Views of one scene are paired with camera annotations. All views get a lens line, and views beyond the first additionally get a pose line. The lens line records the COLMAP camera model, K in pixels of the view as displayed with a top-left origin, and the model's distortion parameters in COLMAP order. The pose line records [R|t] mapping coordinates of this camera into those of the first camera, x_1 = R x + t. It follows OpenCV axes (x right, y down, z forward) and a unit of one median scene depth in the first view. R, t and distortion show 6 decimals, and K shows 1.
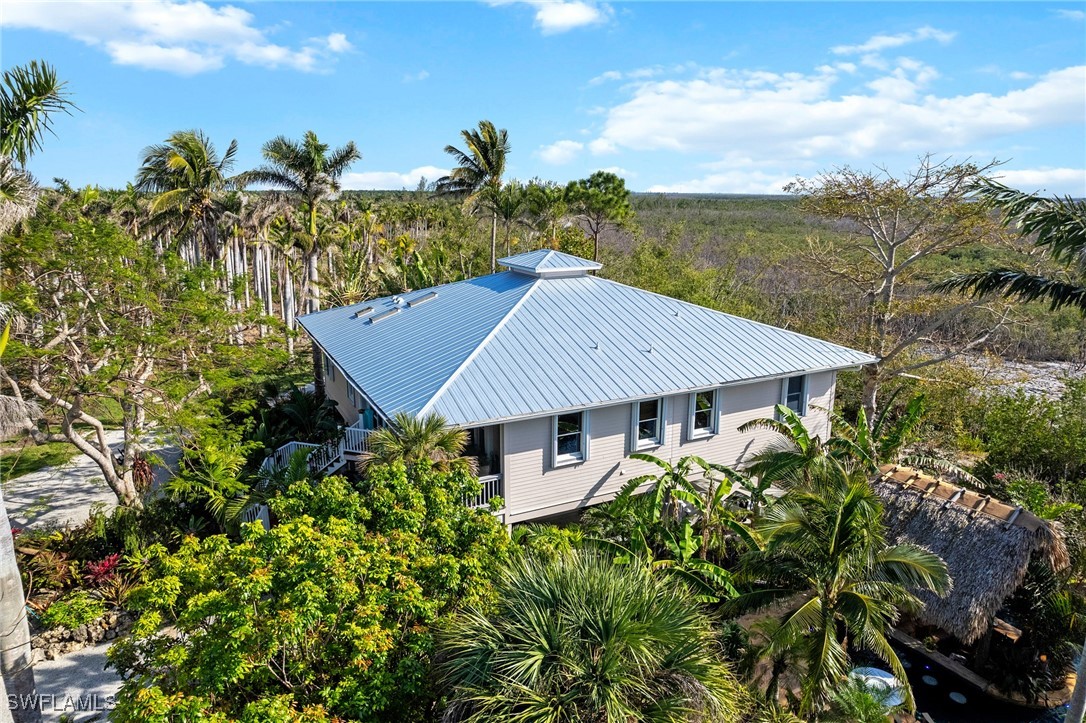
lens RADIAL K [[690.3, 0, 543.0], [0, 690.3, 361.5], [0, 0, 1]] dist [-0.042495, 0.045578]
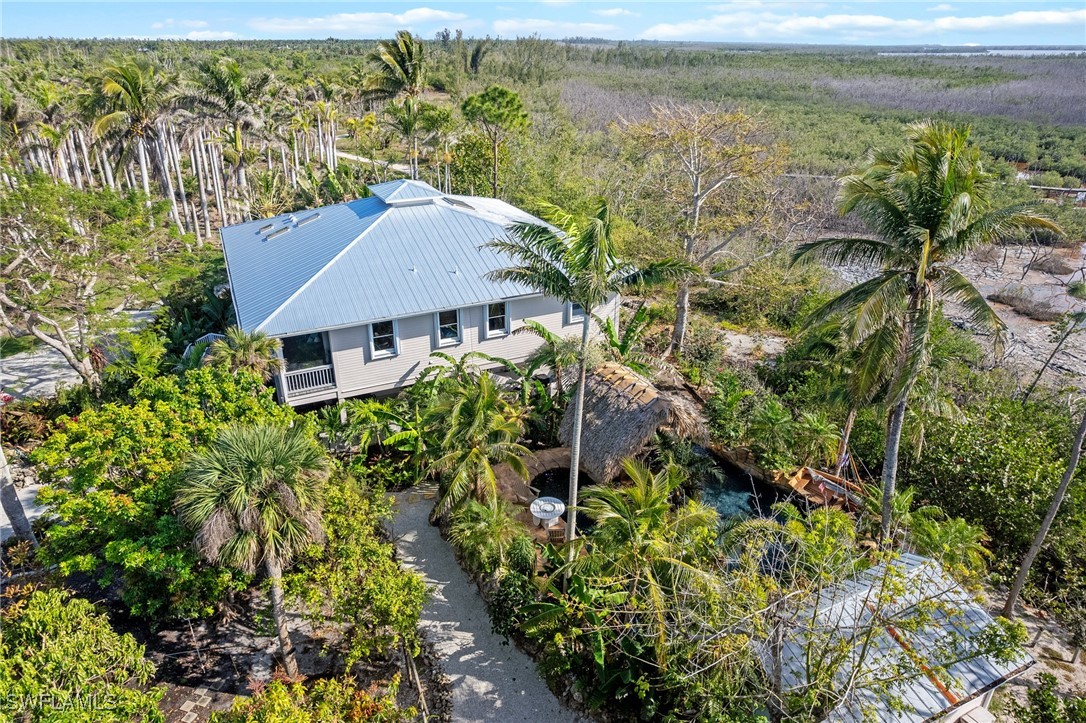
lens RADIAL K [[690.3, 0, 543.0], [0, 690.3, 361.5], [0, 0, 1]] dist [-0.042495, 0.045578]
pose [[0.999618, 0.009946, -0.025800, 0.355578], [-0.004661, 0.980330, 0.197308, -0.107849], [0.027254, -0.197113, 0.980002, -0.323463]]
